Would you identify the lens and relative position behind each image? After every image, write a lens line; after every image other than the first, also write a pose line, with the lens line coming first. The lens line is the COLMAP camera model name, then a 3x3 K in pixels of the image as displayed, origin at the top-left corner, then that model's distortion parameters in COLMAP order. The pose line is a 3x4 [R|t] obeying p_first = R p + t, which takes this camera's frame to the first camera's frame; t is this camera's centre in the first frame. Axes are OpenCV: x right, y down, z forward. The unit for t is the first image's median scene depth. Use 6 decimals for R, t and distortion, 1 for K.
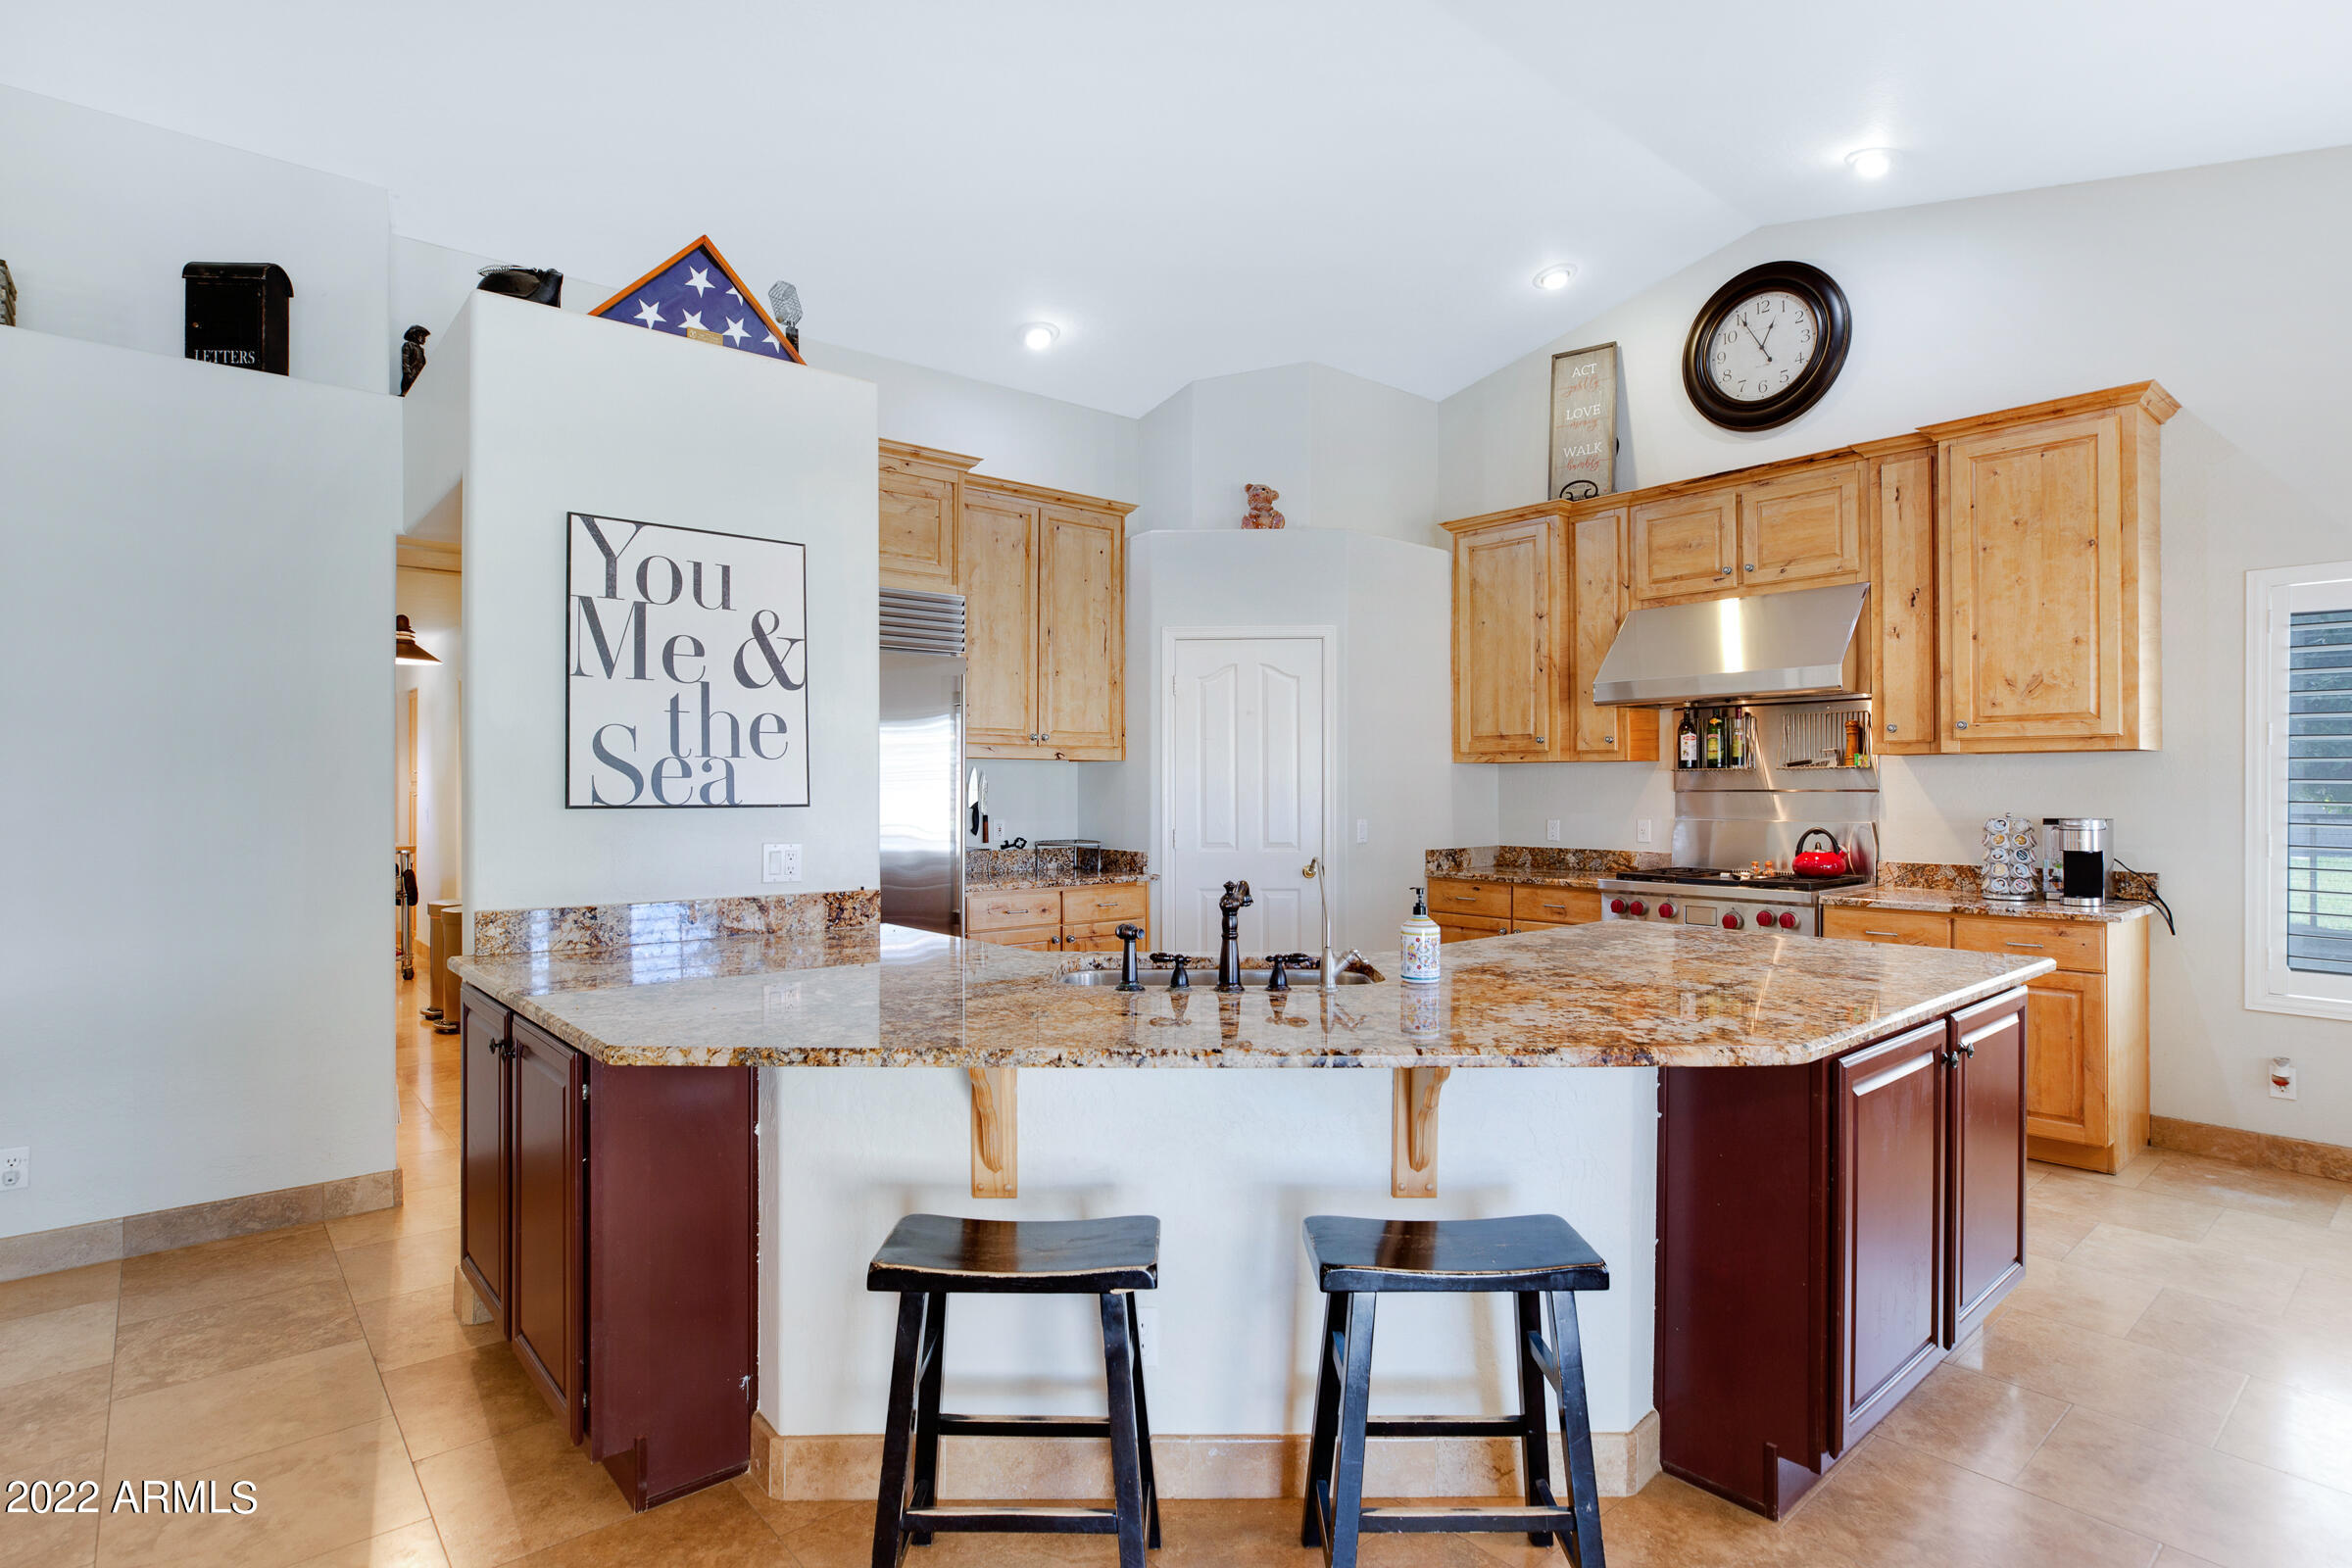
lens RADIAL K [[1199.0, 0, 1178.5], [0, 1199.0, 786.2], [0, 0, 1]] dist [-0.026241, 0.012318]
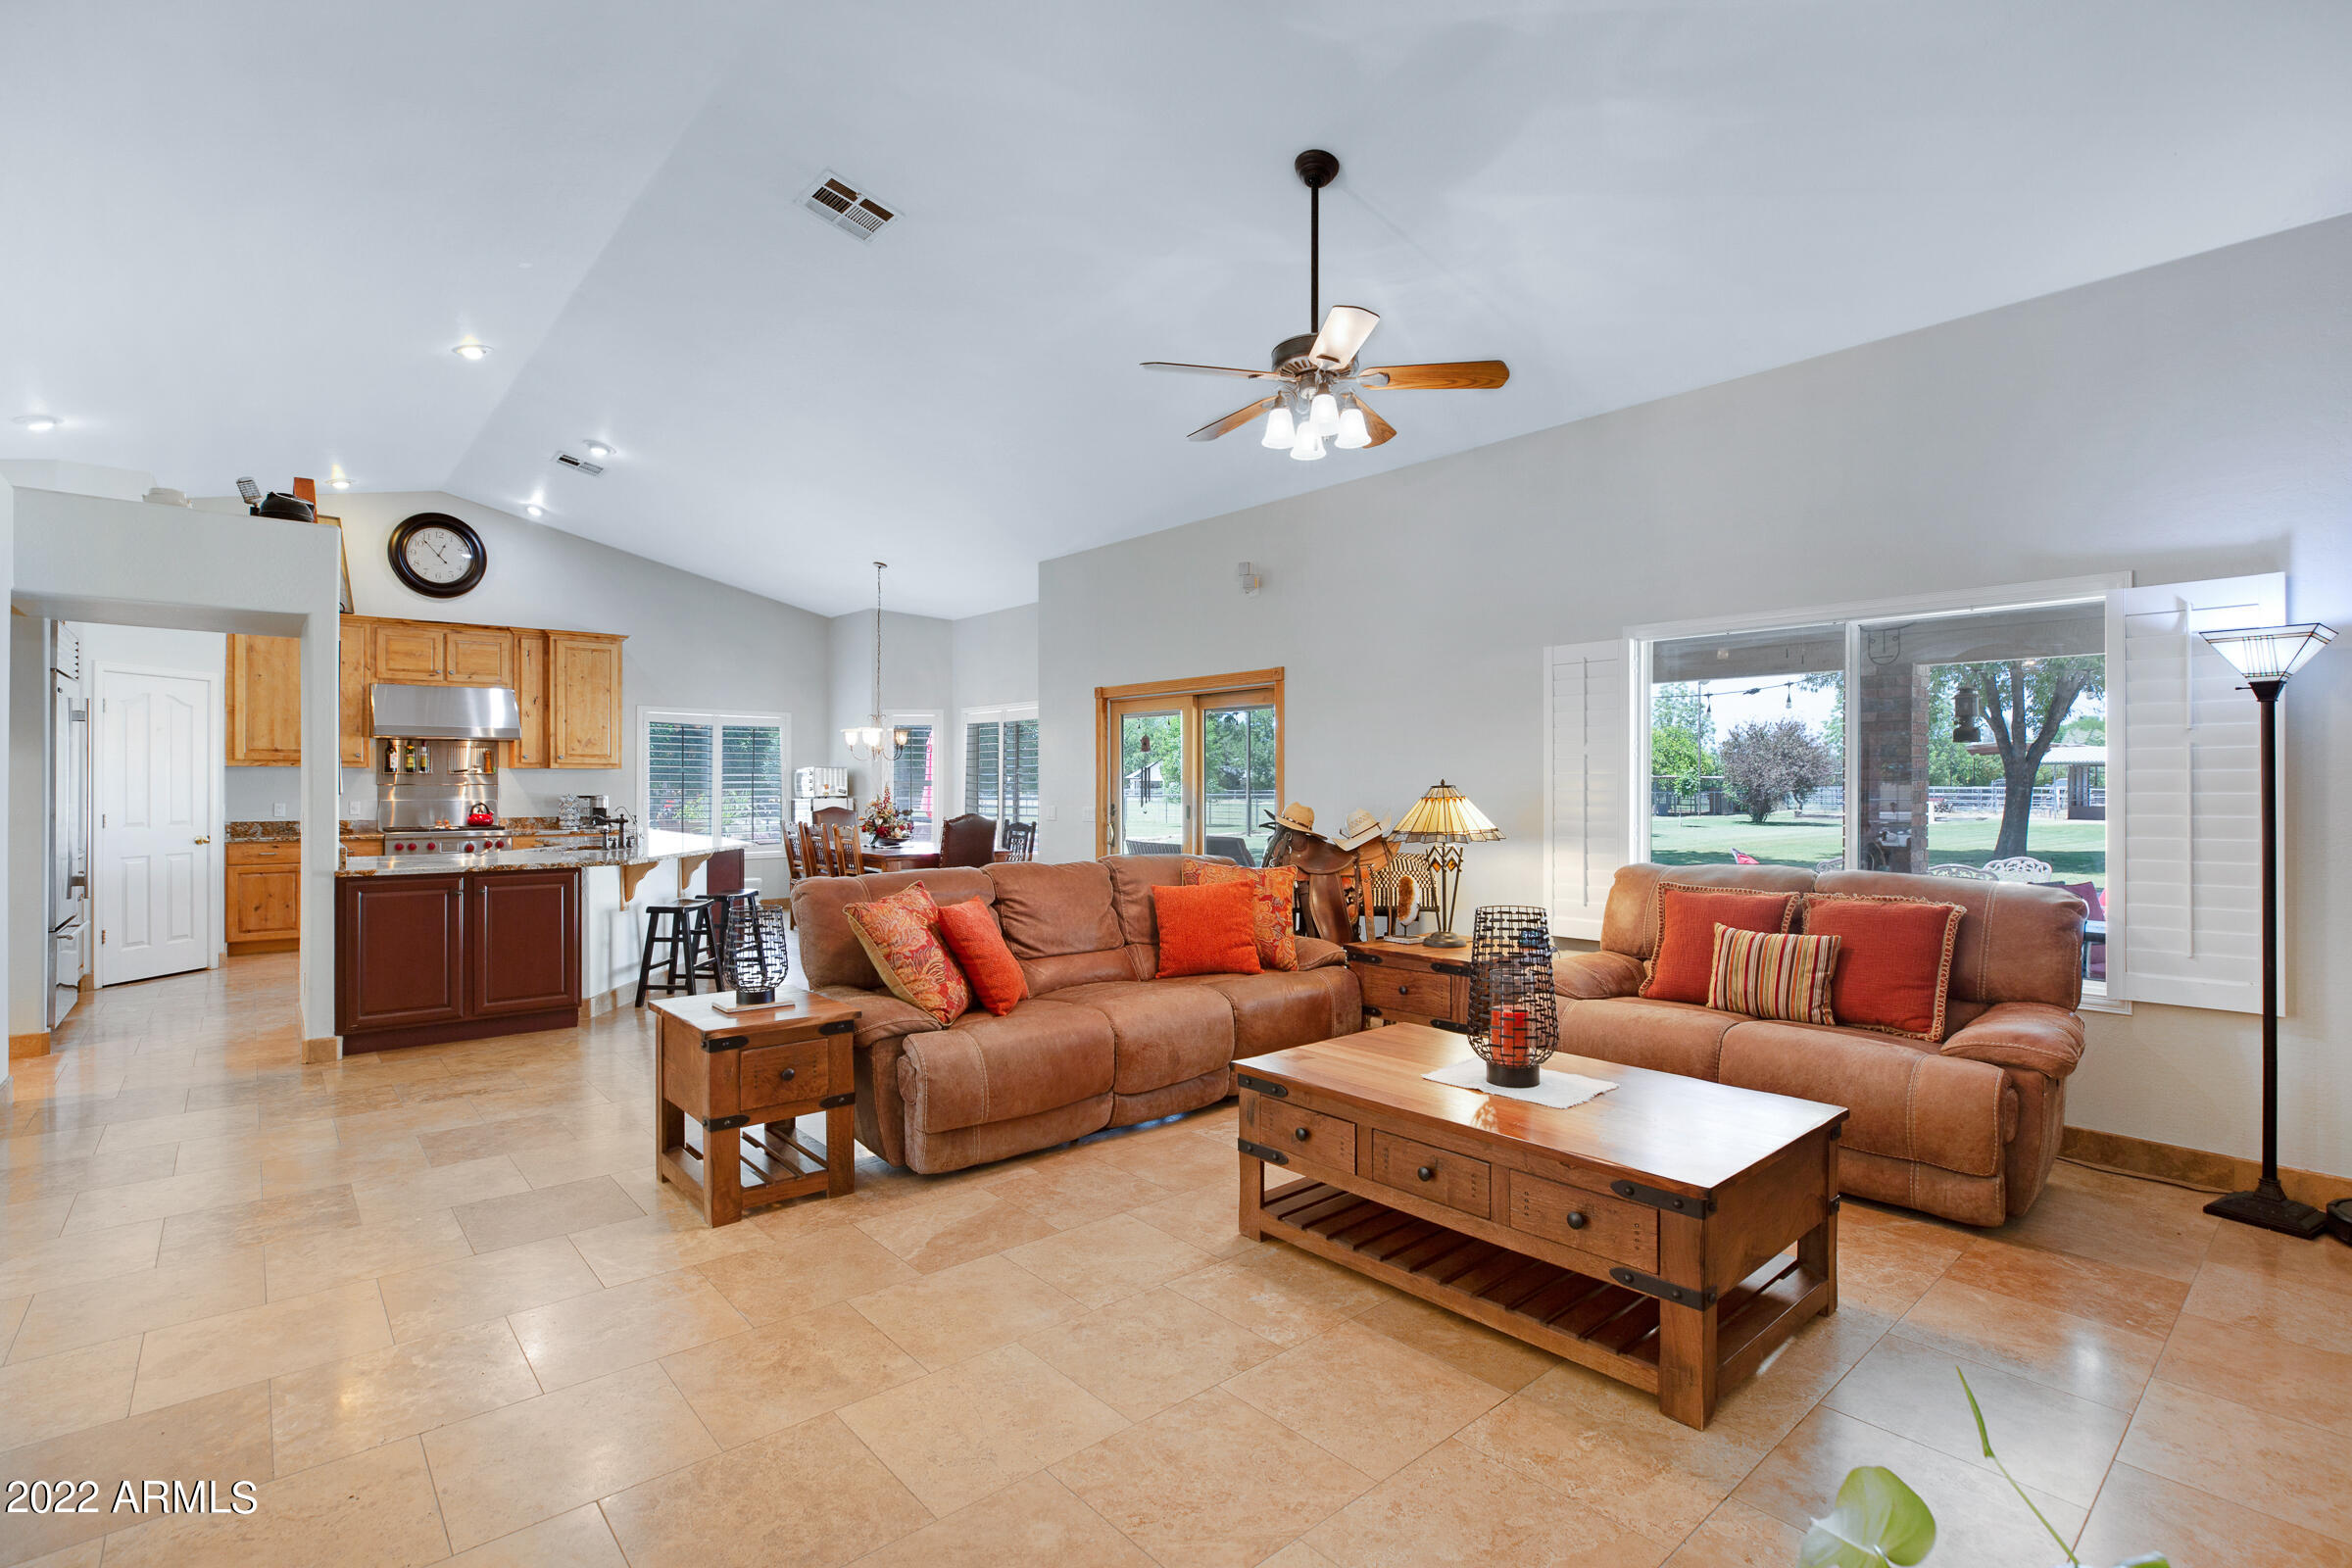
lens RADIAL K [[1095.1, 0, 1176.0], [0, 1095.1, 784.0], [0, 0, 1]] dist [-0.035637, 0.011765]
pose [[-0.005550, -0.000929, 0.999984, -1.521531], [-0.003797, 0.999992, 0.000908, -0.003625], [-0.999977, -0.003792, -0.005554, -0.232880]]
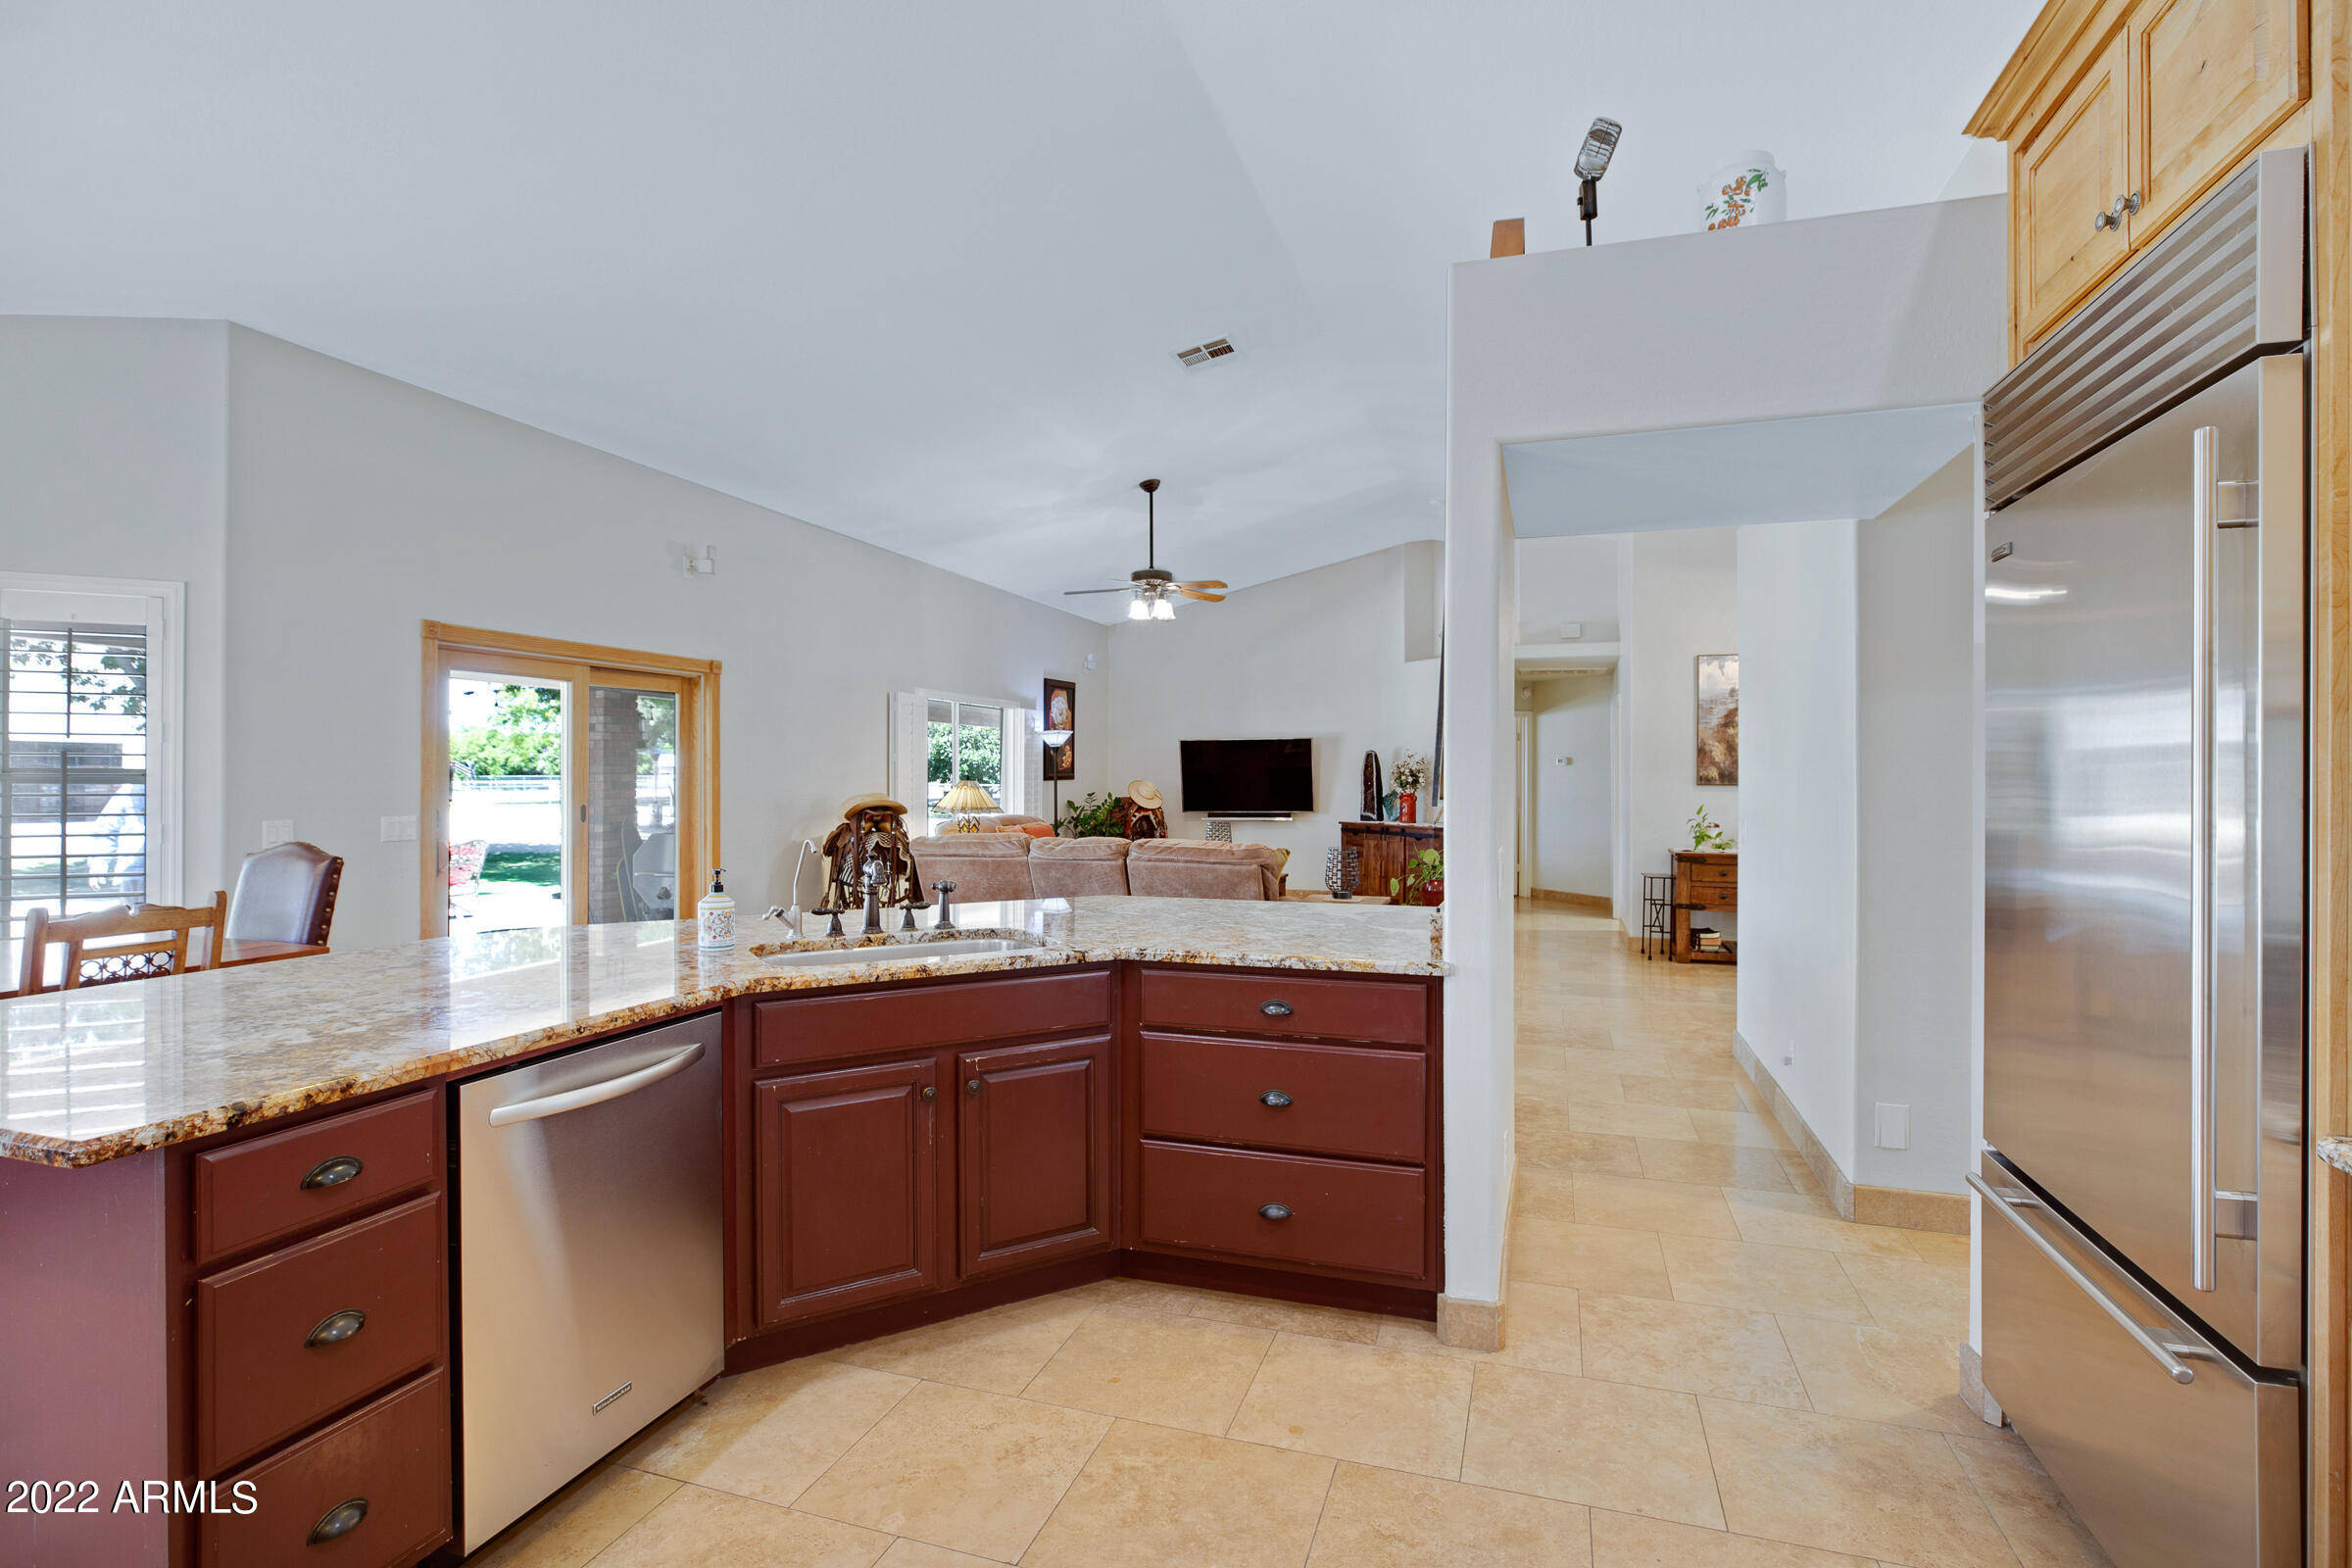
lens RADIAL K [[1095.1, 0, 1176.0], [0, 1095.1, 784.0], [0, 0, 1]] dist [-0.035637, 0.011765]
pose [[-0.859664, -0.001761, -0.510856, 0.206775], [-0.003840, 0.999988, 0.003014, -0.001895], [0.510845, 0.004553, -0.859661, 1.219964]]
